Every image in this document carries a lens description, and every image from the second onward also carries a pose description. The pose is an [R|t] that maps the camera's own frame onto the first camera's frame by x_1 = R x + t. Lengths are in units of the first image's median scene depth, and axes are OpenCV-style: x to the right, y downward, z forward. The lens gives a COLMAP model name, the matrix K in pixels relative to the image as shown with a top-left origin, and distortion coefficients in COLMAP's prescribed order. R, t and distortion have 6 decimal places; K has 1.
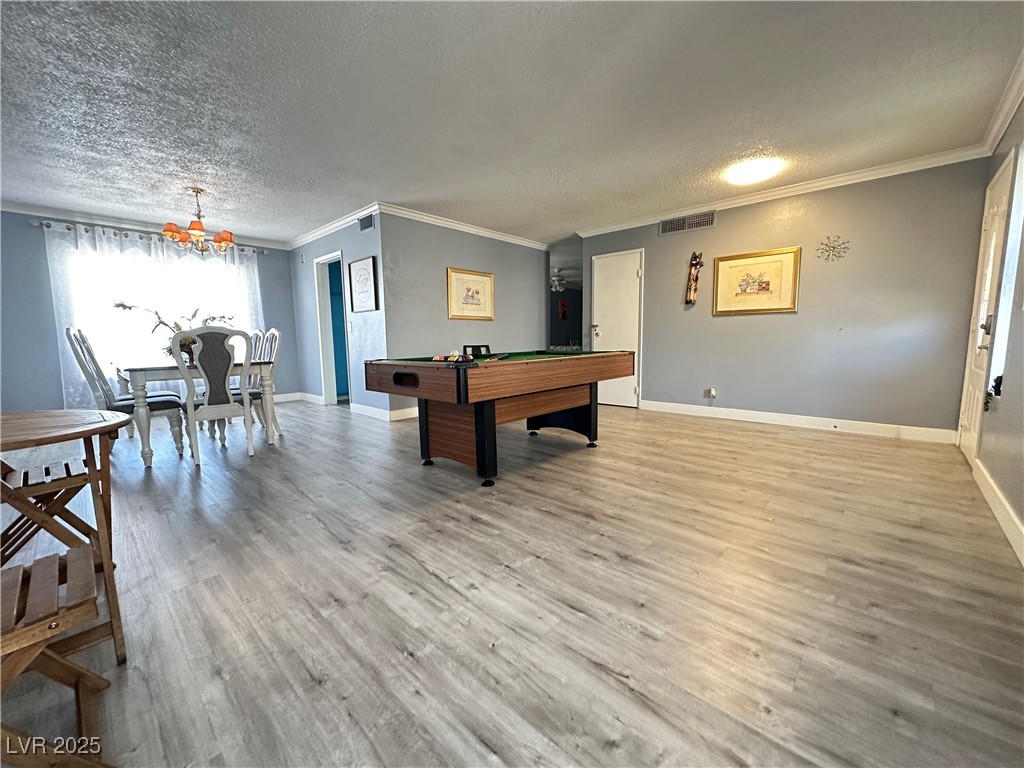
lens RADIAL K [[410.0, 0, 512.0], [0, 410.0, 384.0], [0, 0, 1]] dist [0.001450, 0.000247]
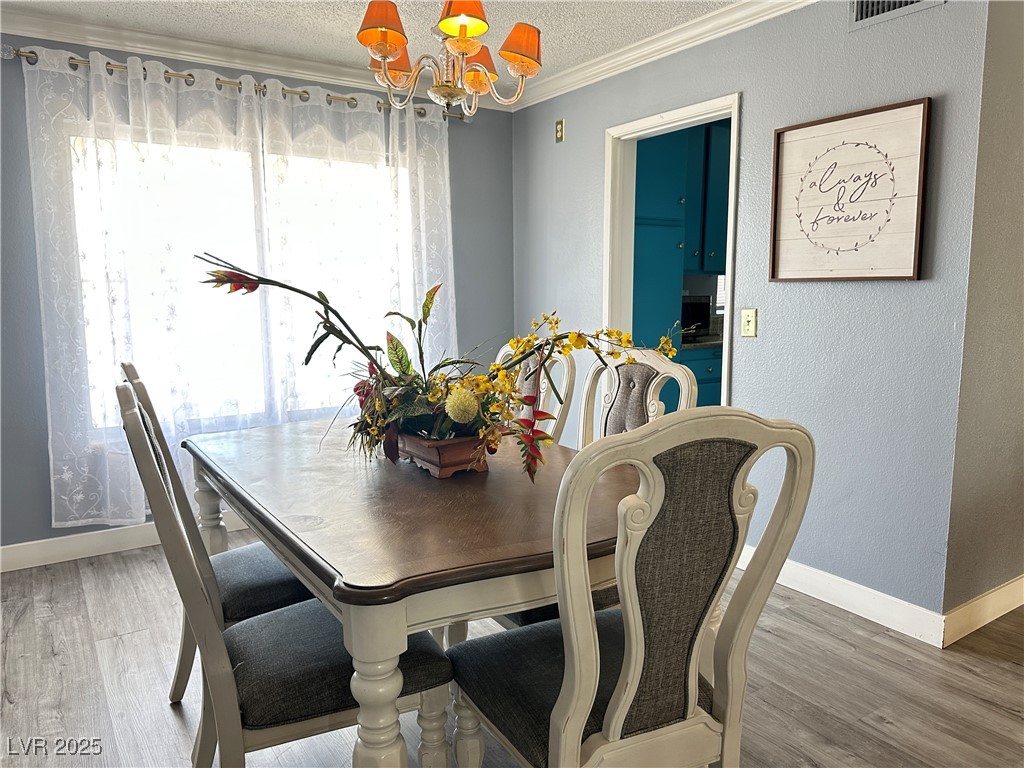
lens RADIAL K [[732.7, 0, 512.0], [0, 732.7, 384.0], [0, 0, 1]] dist [-0.002552, -0.003201]
pose [[0.972280, 0.042146, -0.229989, -0.493409], [-0.037992, 0.999026, 0.022462, -0.105368], [0.230711, -0.013102, 0.972934, 0.410302]]
